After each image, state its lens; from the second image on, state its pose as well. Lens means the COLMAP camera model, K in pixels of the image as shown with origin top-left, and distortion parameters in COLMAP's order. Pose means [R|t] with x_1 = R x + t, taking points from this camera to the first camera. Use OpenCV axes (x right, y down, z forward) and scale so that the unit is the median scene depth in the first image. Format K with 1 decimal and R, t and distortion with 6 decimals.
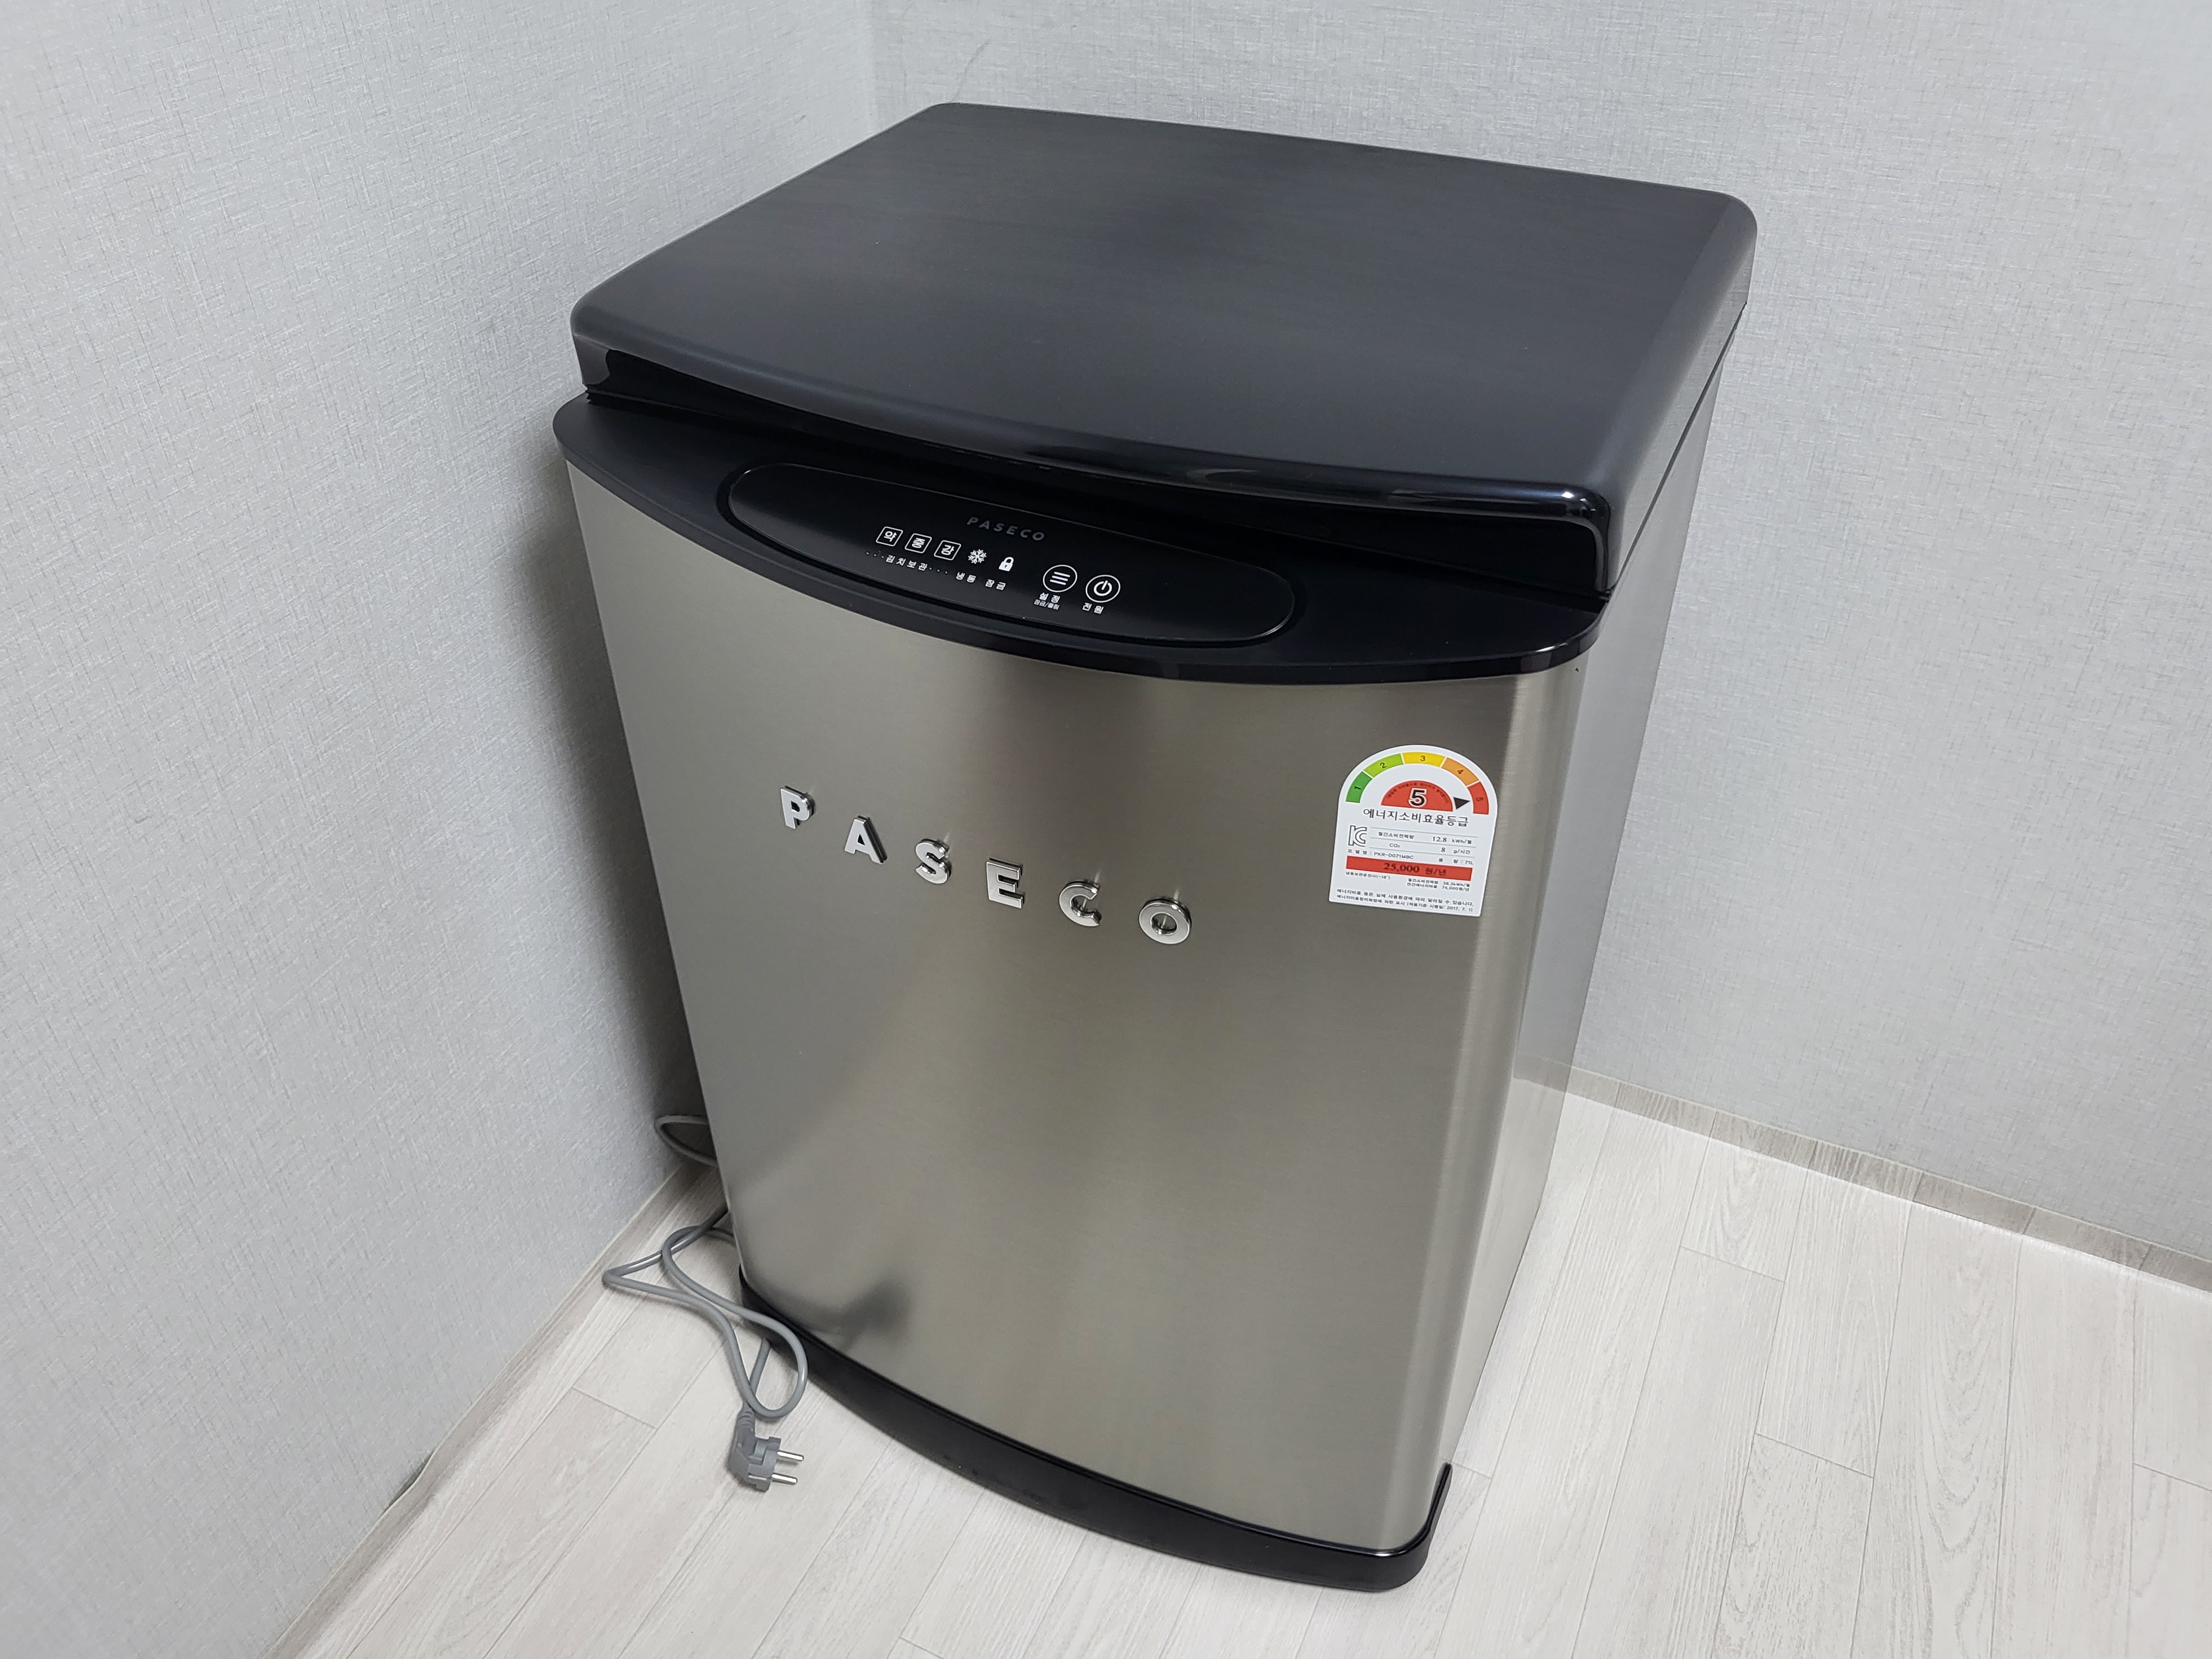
lens RADIAL K [[1720.6, 0, 1089.8], [0, 1720.6, 819.4], [0, 0, 1]] dist [0.003413, 0.045963]
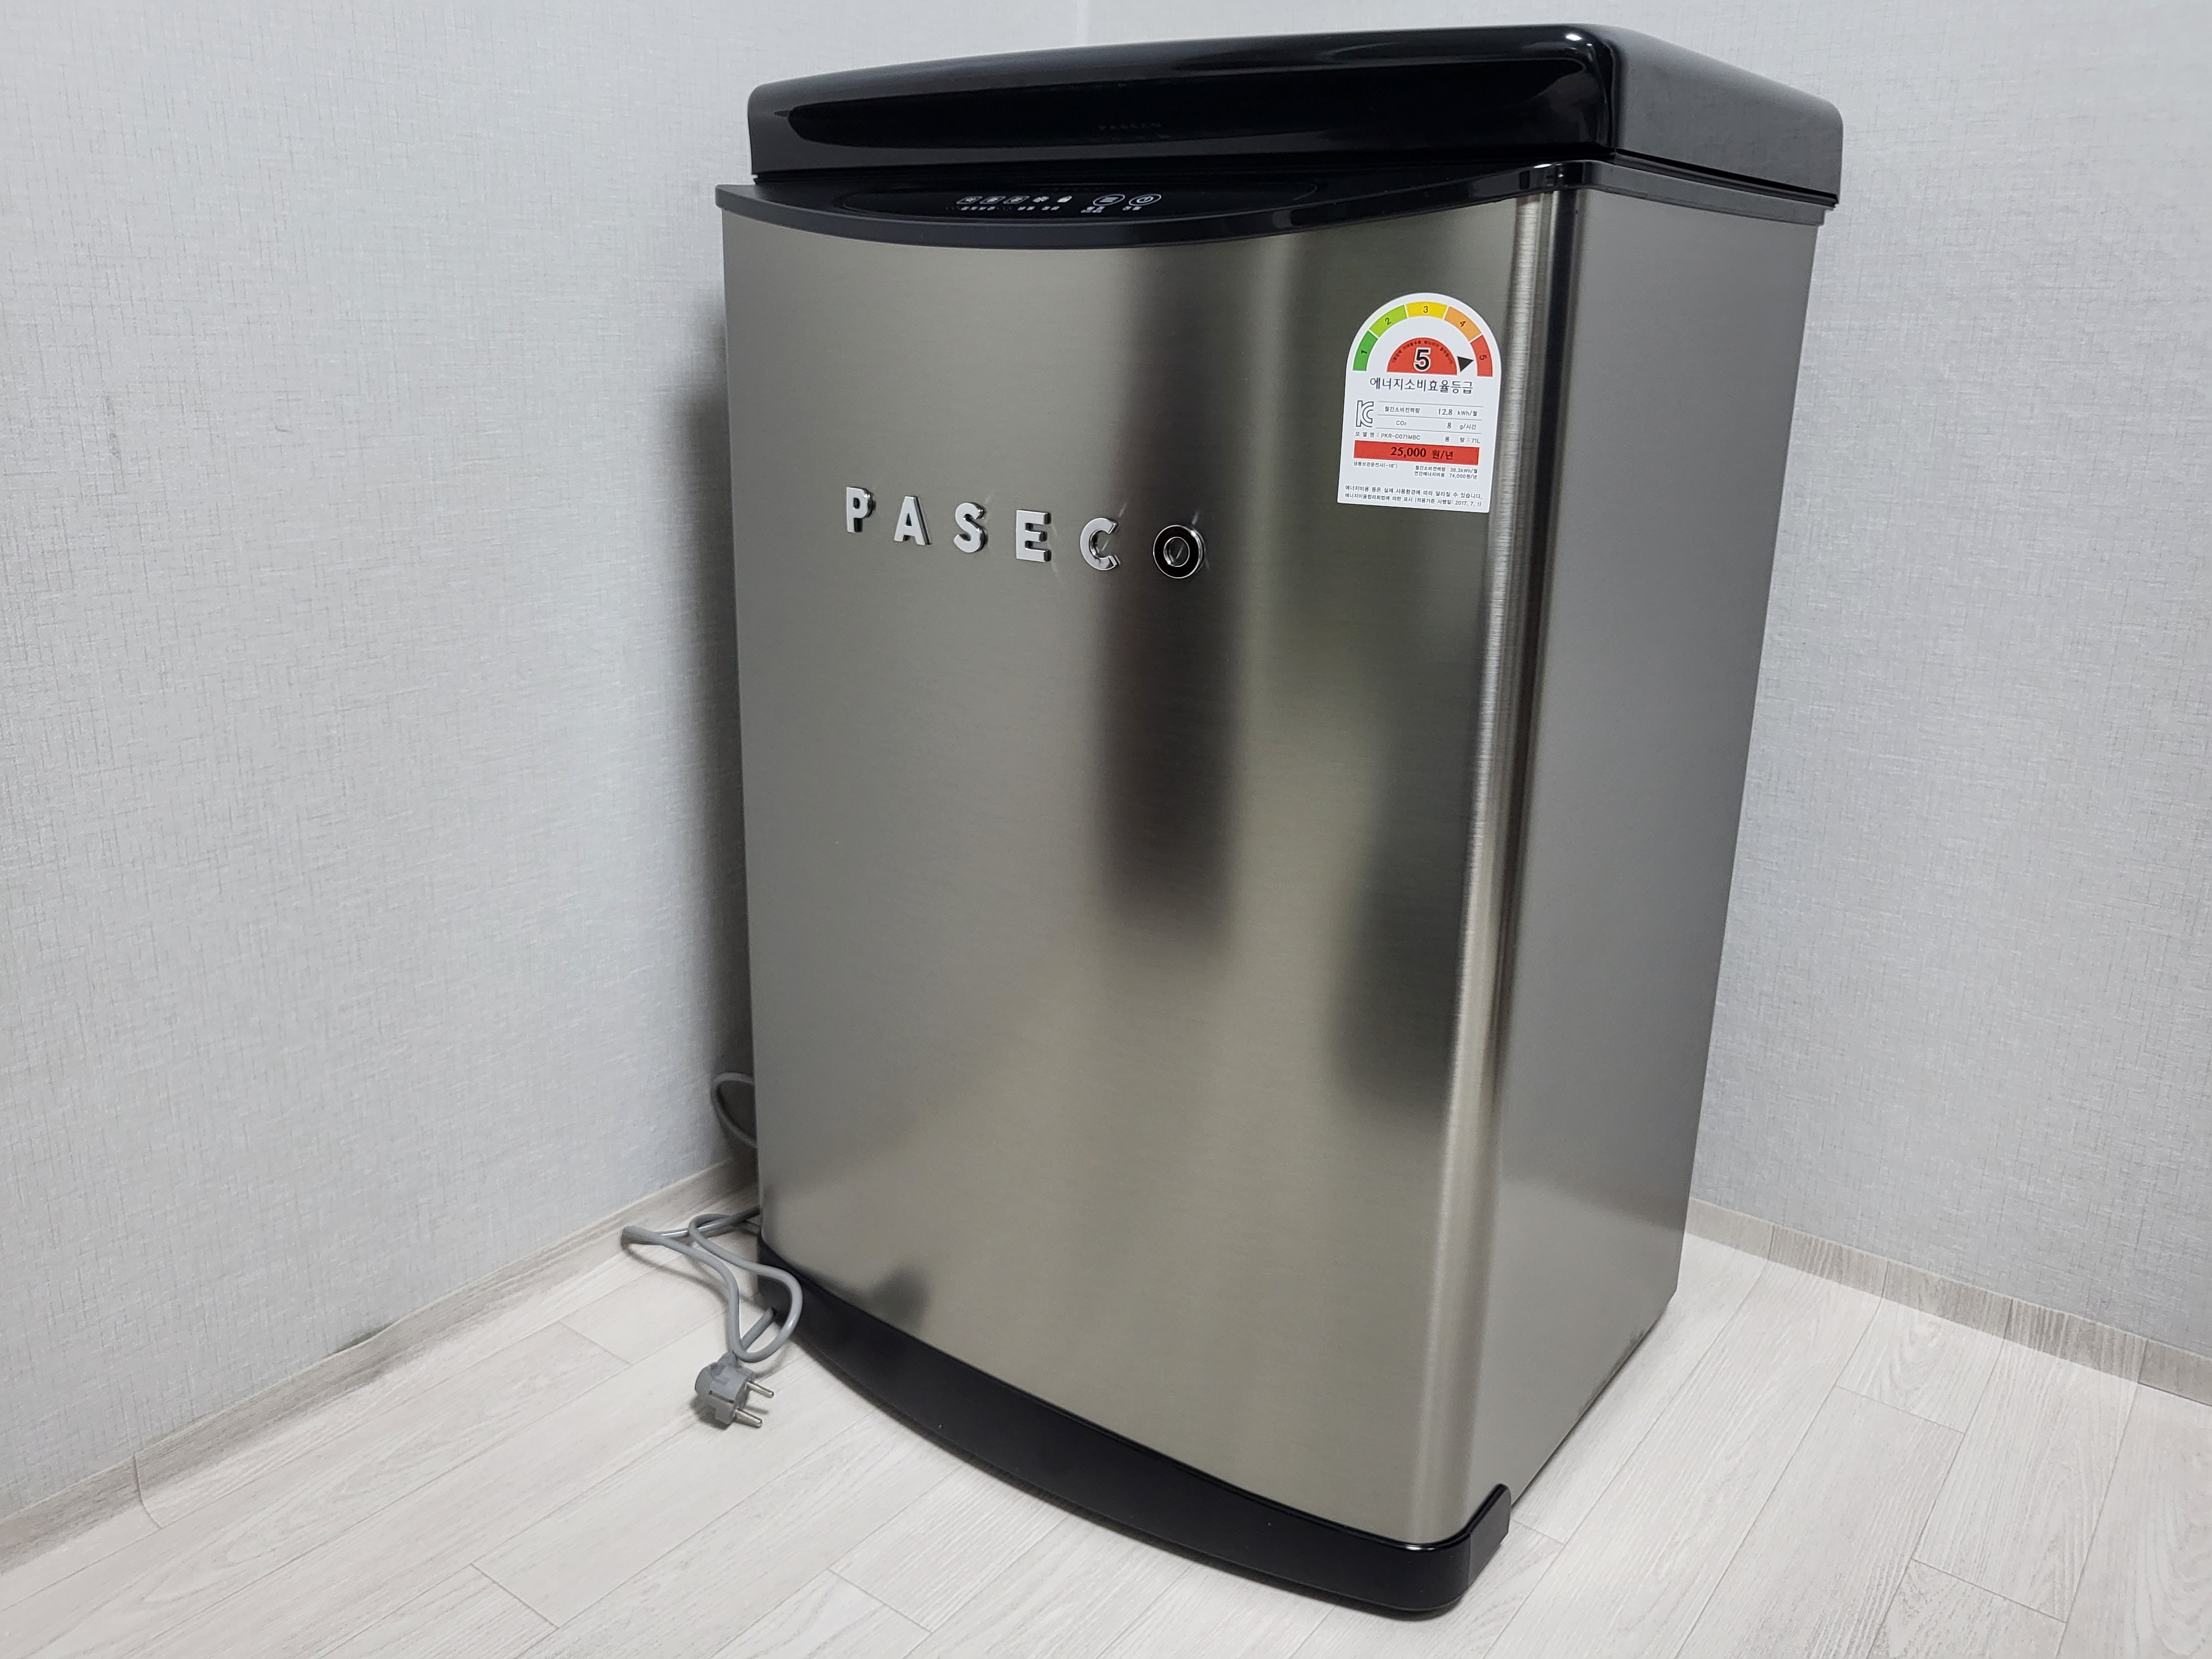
lens RADIAL K [[1732.3, 0, 1106.0], [0, 1732.3, 829.5], [0, 0, 1]] dist [-0.002228, 0.049186]
pose [[0.981713, 0.091205, -0.167099, 0.144286], [-0.143933, 0.930091, -0.337955, 0.431965], [0.124595, 0.355825, 0.926210, 0.100290]]
